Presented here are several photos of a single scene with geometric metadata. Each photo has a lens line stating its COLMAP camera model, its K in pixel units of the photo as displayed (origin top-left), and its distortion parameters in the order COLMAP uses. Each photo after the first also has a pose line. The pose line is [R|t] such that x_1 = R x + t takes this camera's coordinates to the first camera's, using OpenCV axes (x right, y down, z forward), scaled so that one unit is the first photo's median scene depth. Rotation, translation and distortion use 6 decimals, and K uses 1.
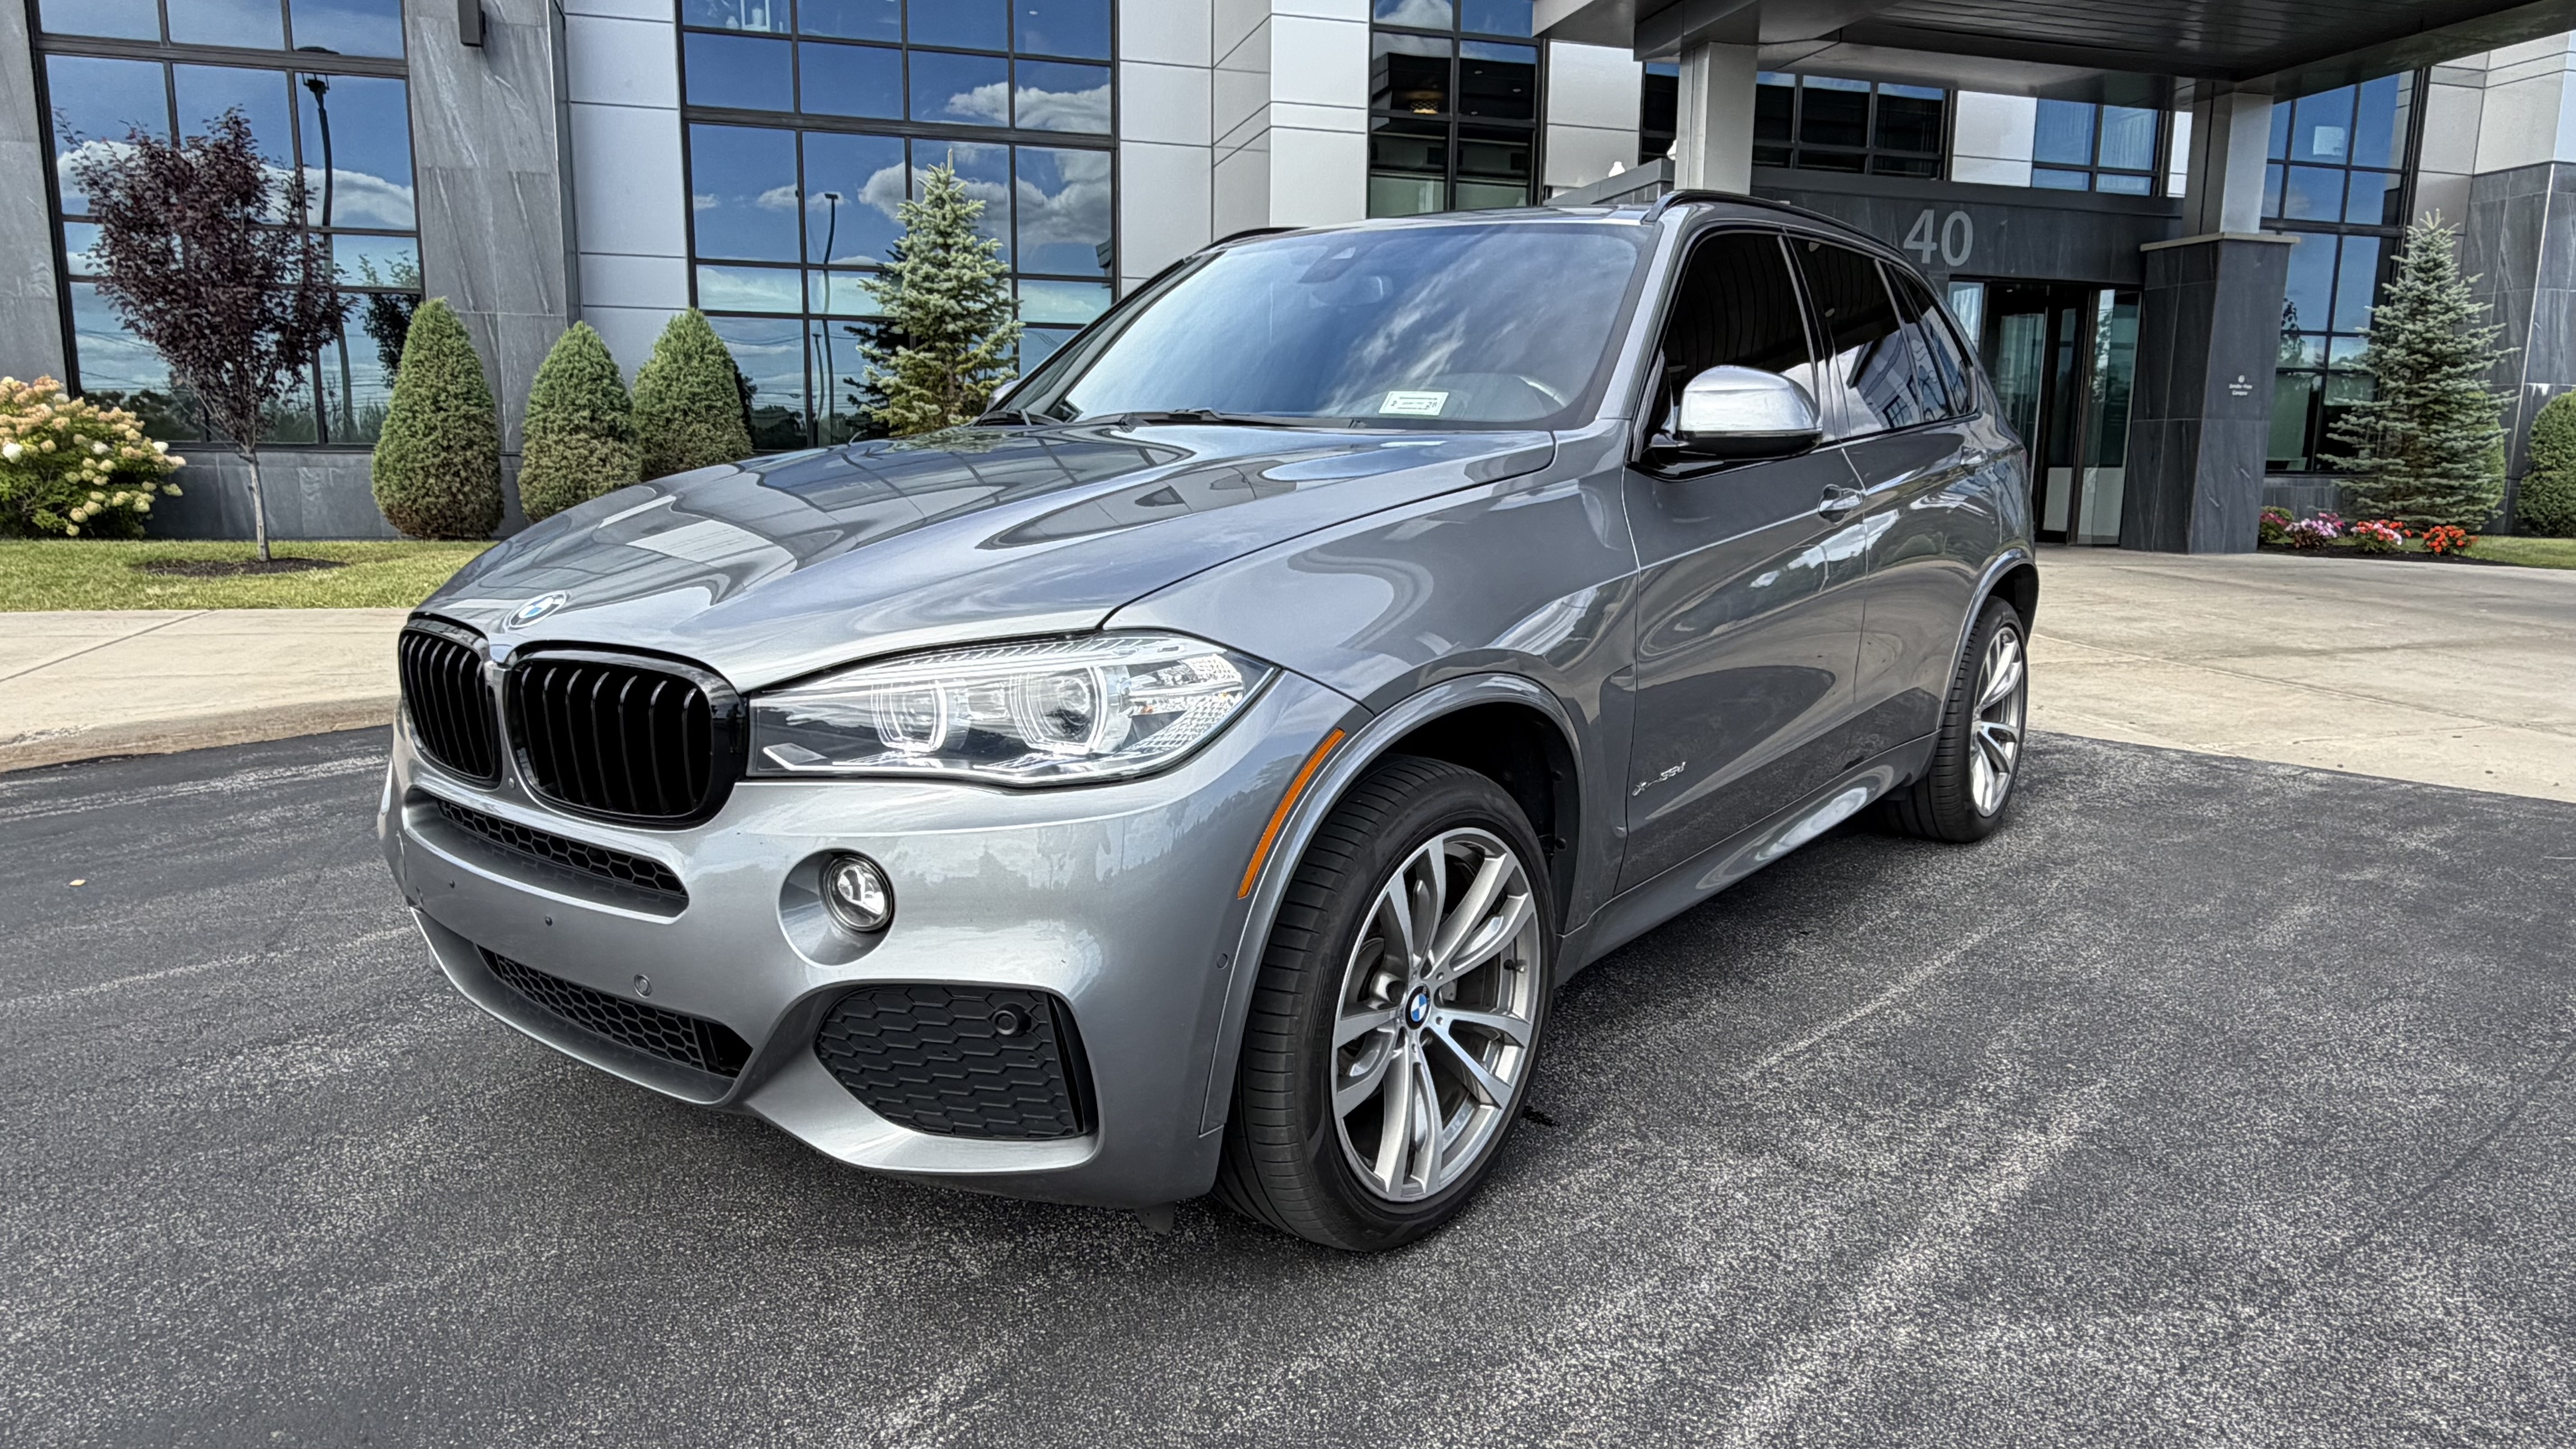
lens RADIAL K [[1586.3, 0, 1282.3], [0, 1586.3, 721.5], [0, 0, 1]] dist [-0.003716, 0.005893]
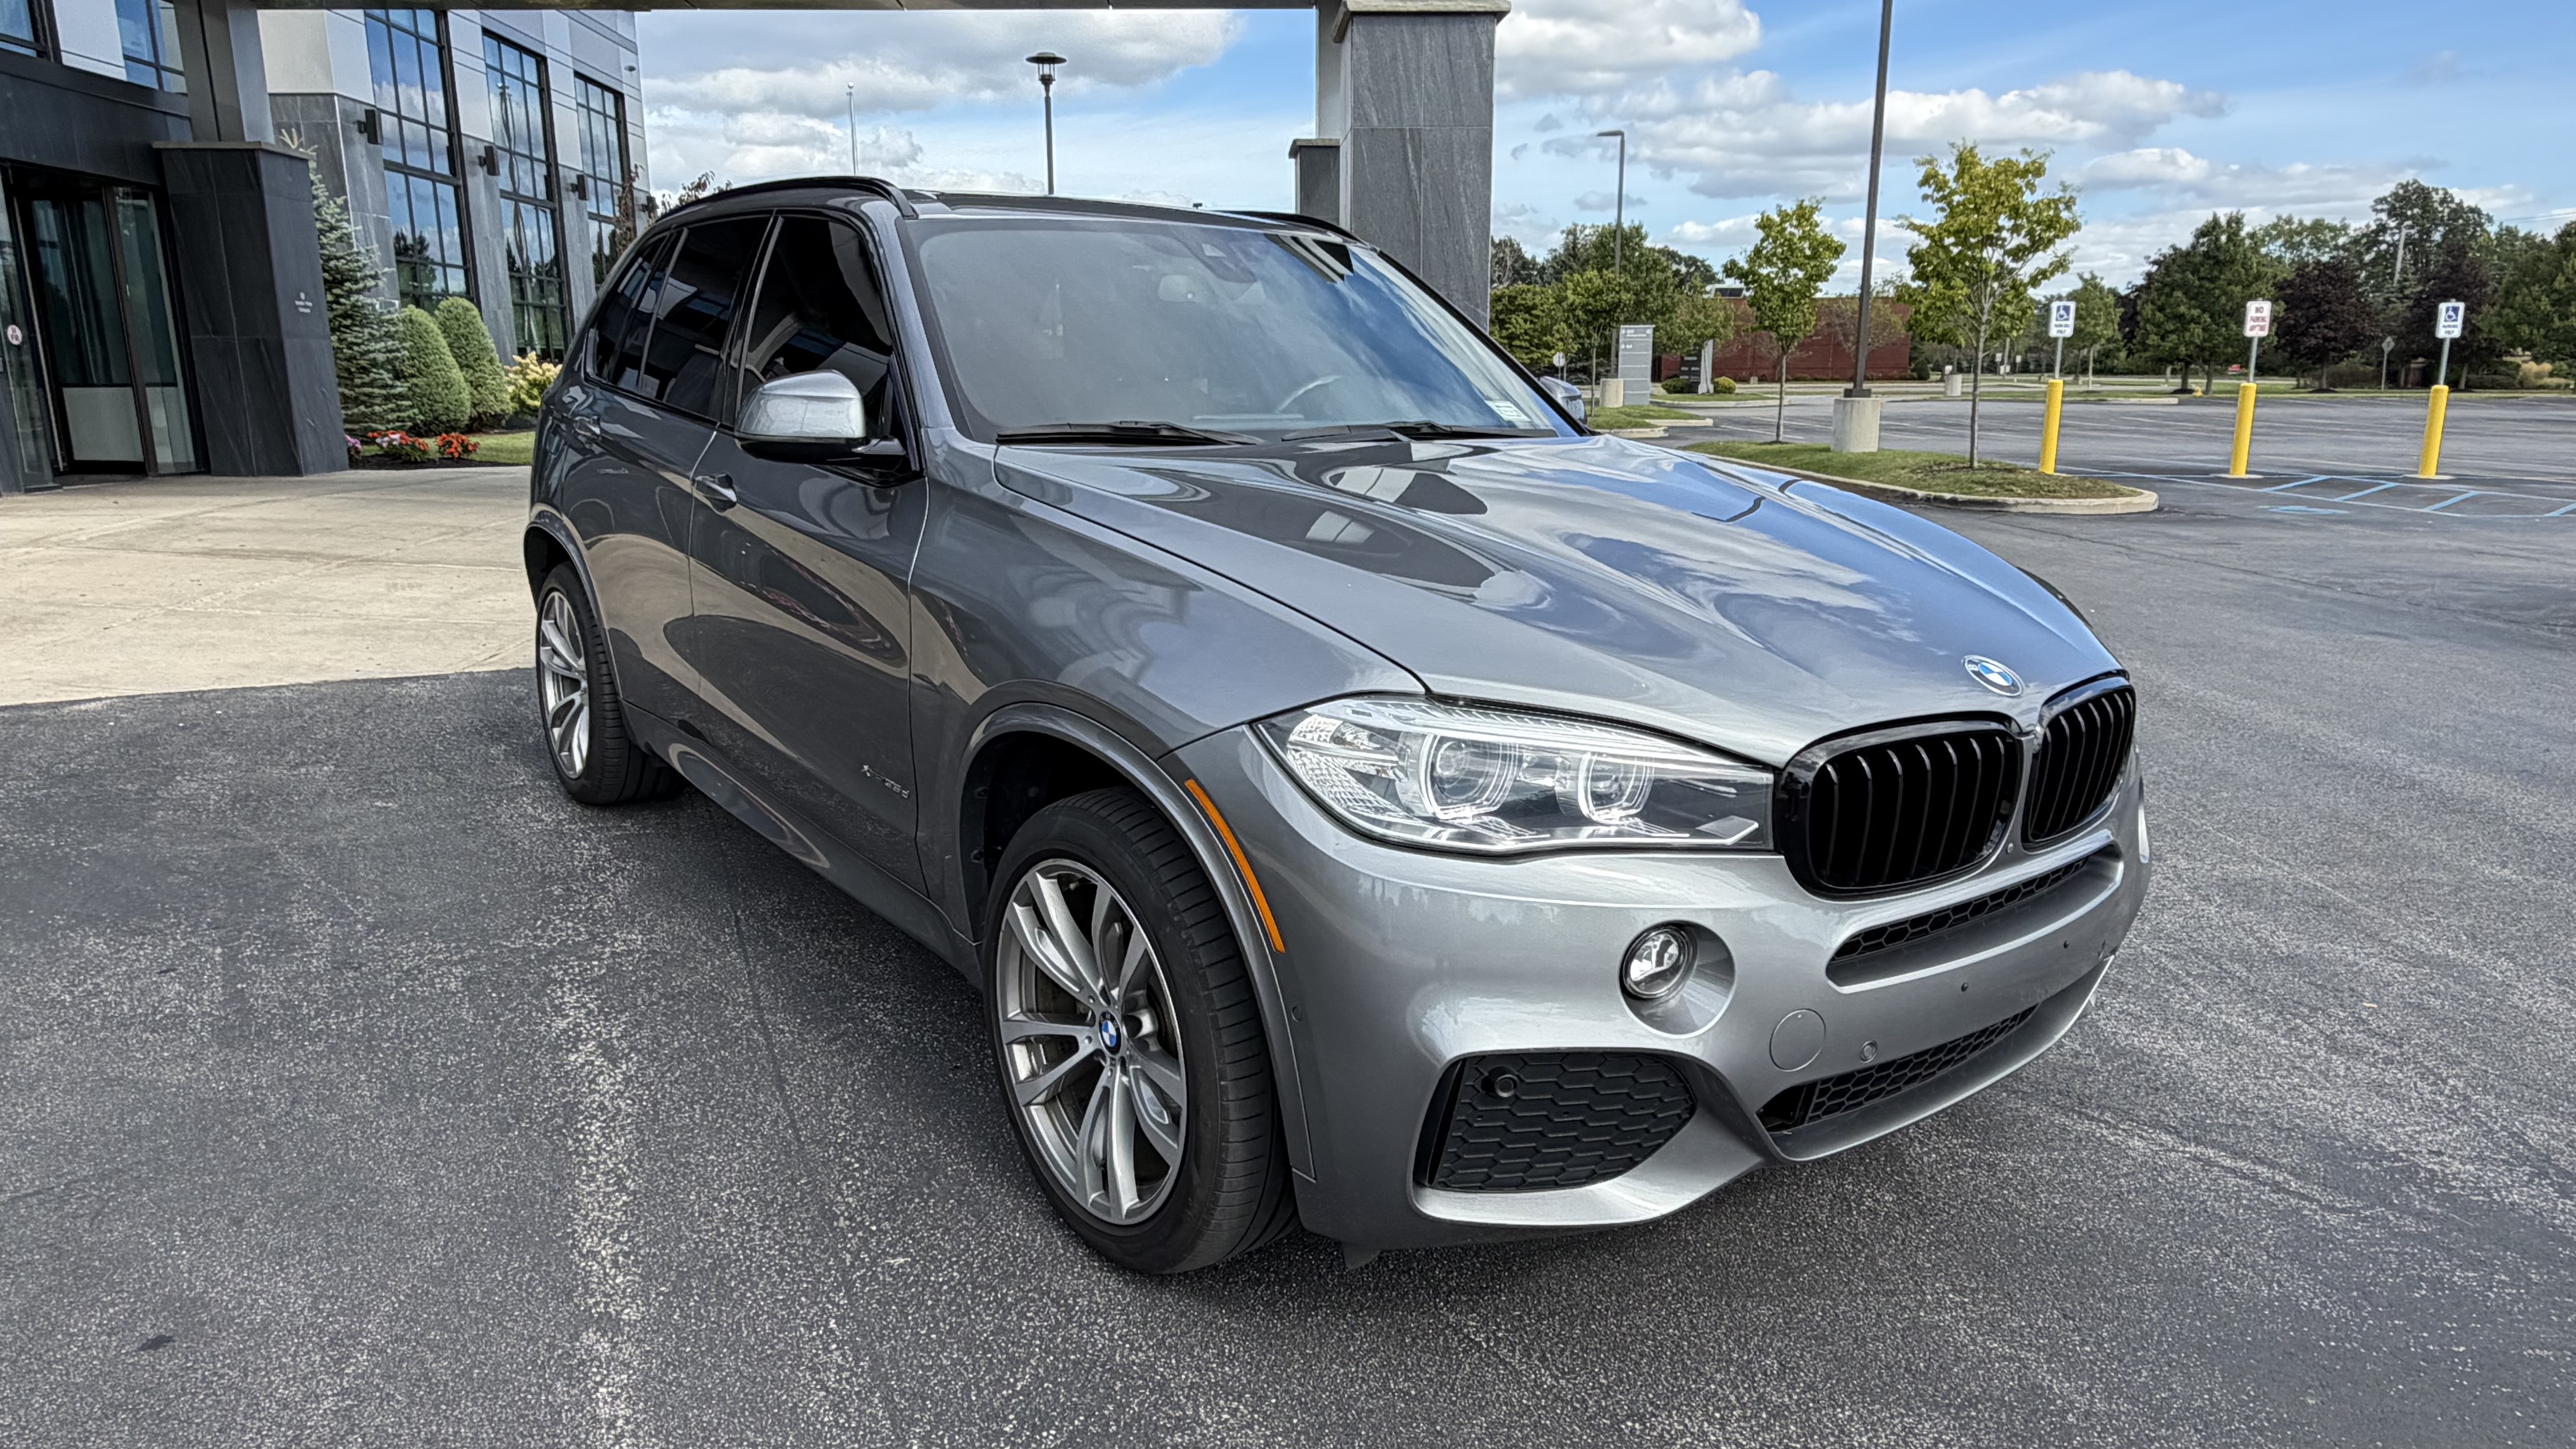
lens RADIAL K [[1586.3, 0, 1279.6], [0, 1586.3, 706.2], [0, 0, 1]] dist [-0.003716, 0.005893]
pose [[0.249078, -0.213373, 0.944686, -0.994329], [0.159631, 0.971132, 0.177257, -0.195764], [-0.955237, 0.106650, 0.275948, 0.745878]]
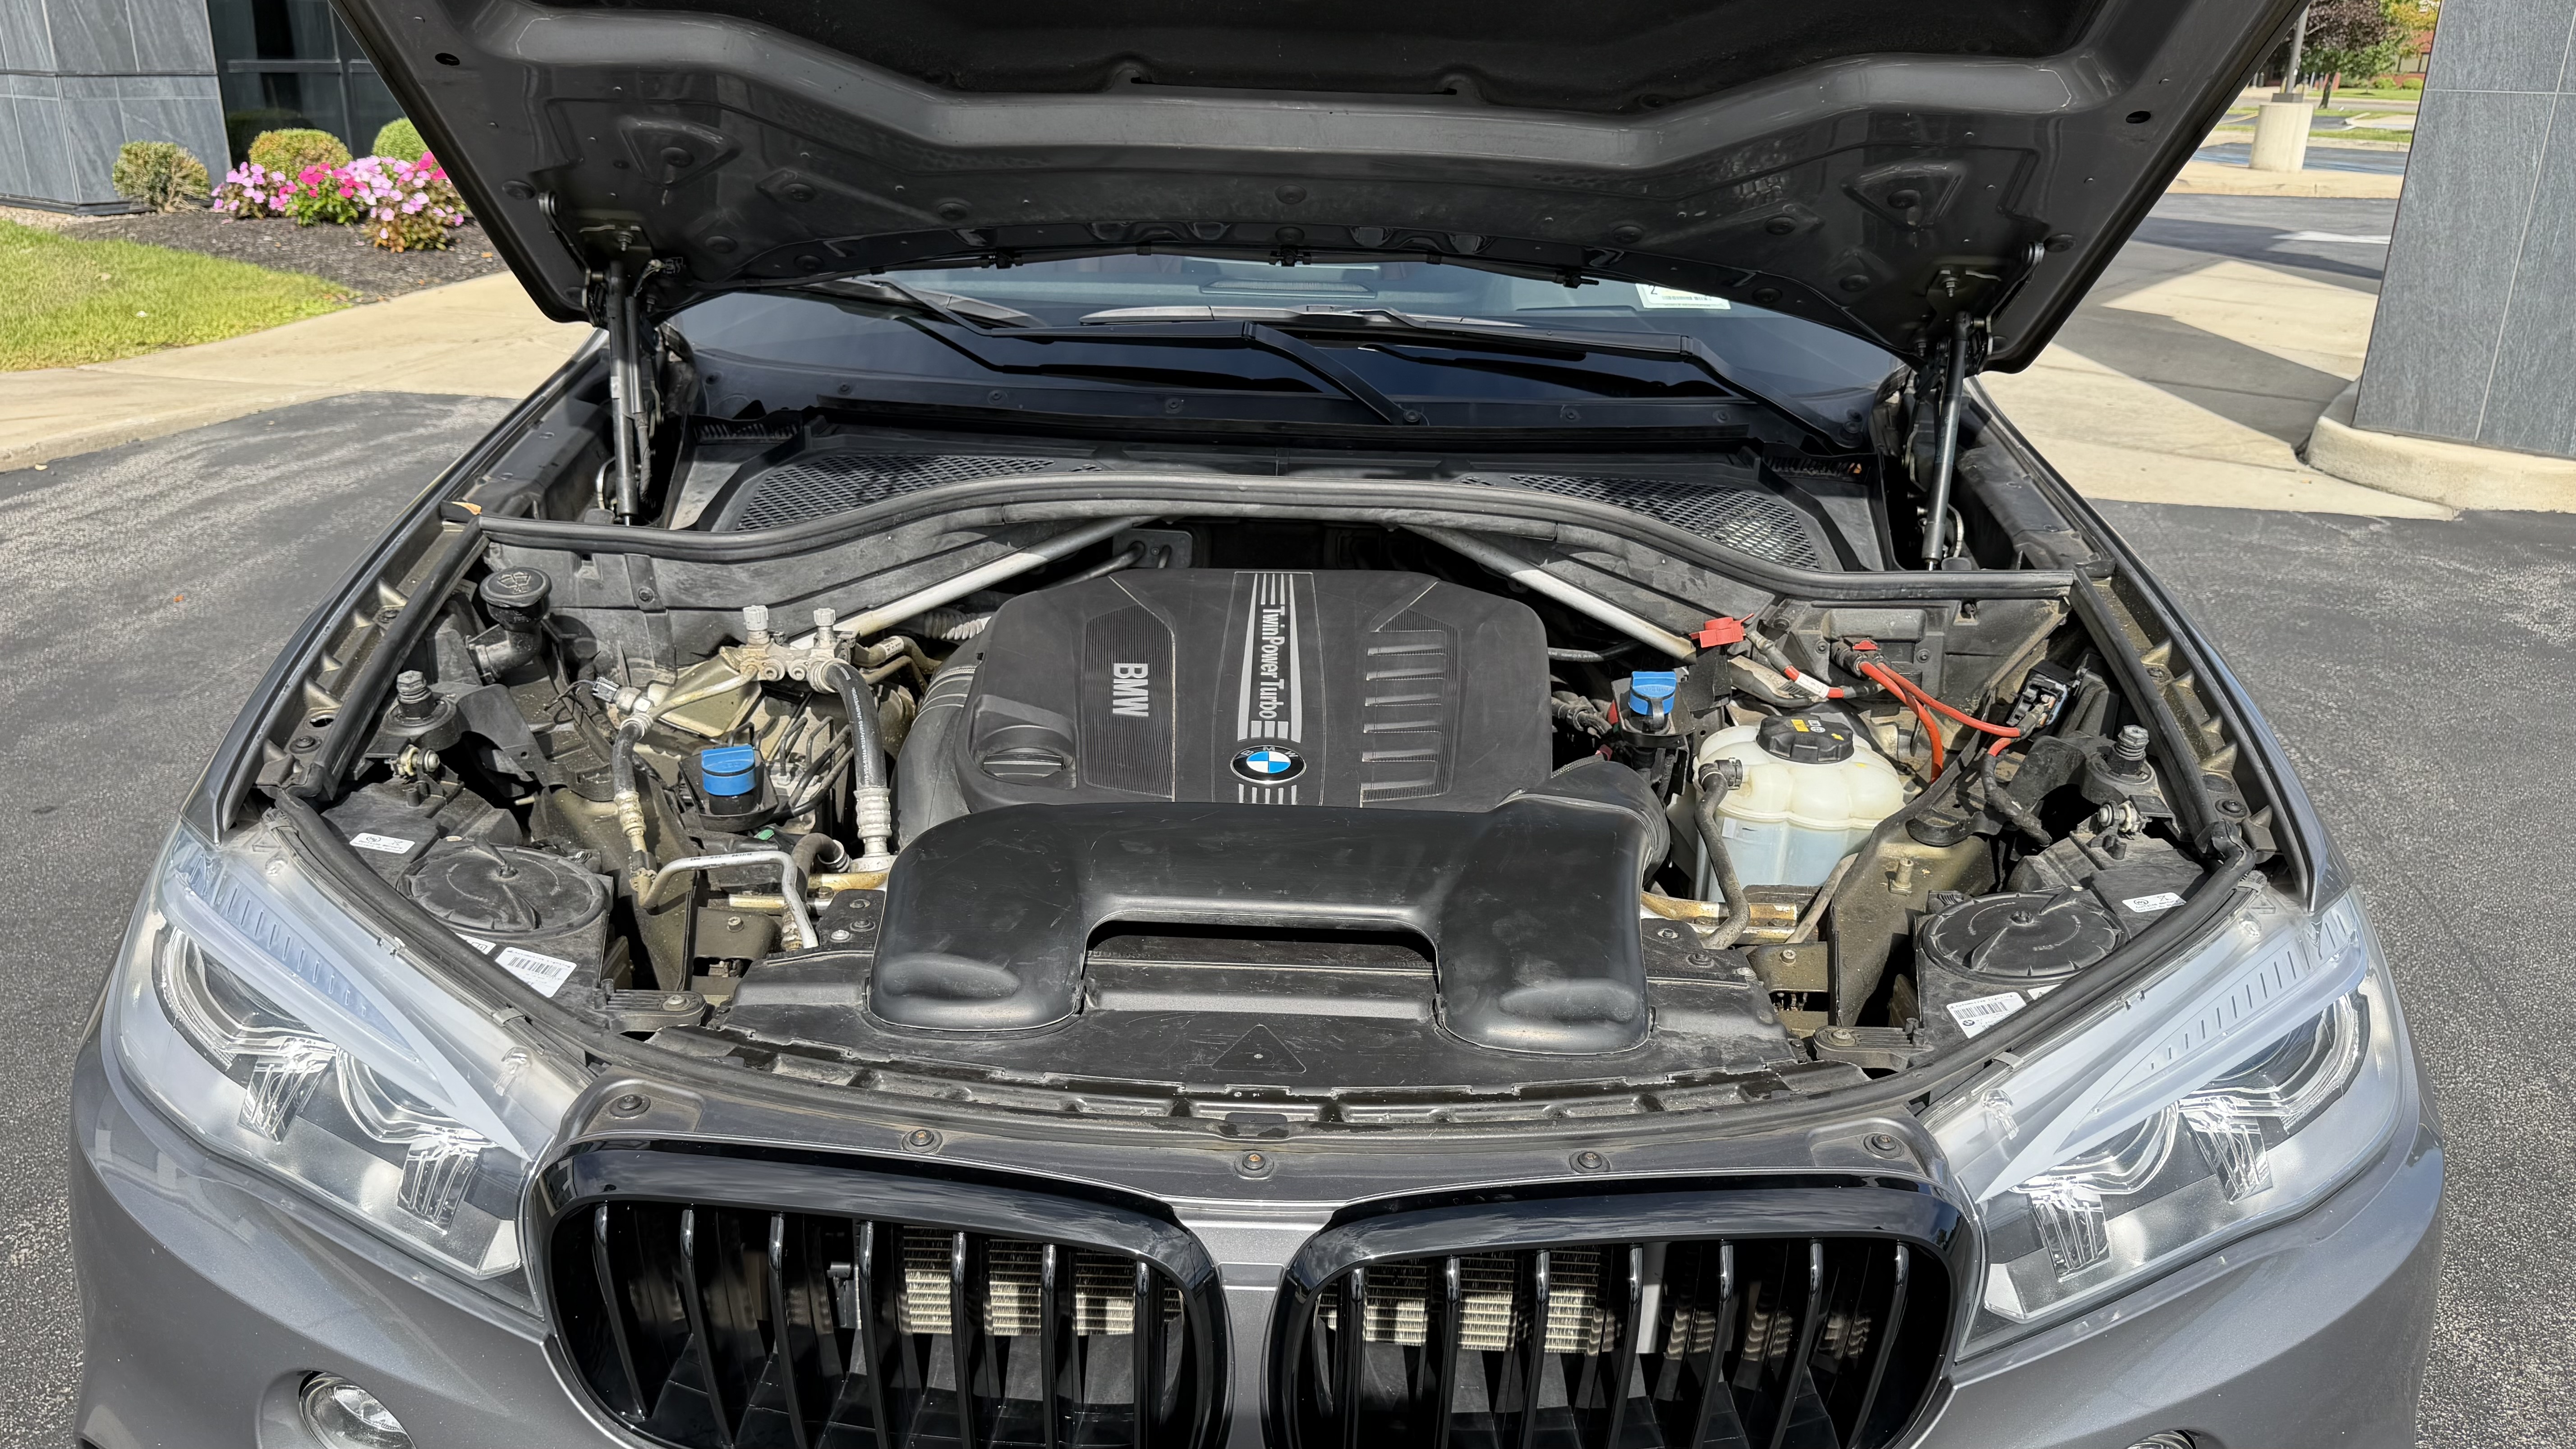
lens RADIAL K [[1899.1, 0, 1292.3], [0, 1899.1, 722.7], [0, 0, 1]] dist [0.016153, -0.029269]
pose [[0.790184, -0.202773, 0.578353, -0.477385], [0.086158, 0.971062, 0.222744, -0.187130], [-0.606783, -0.126179, 0.784789, 0.387089]]
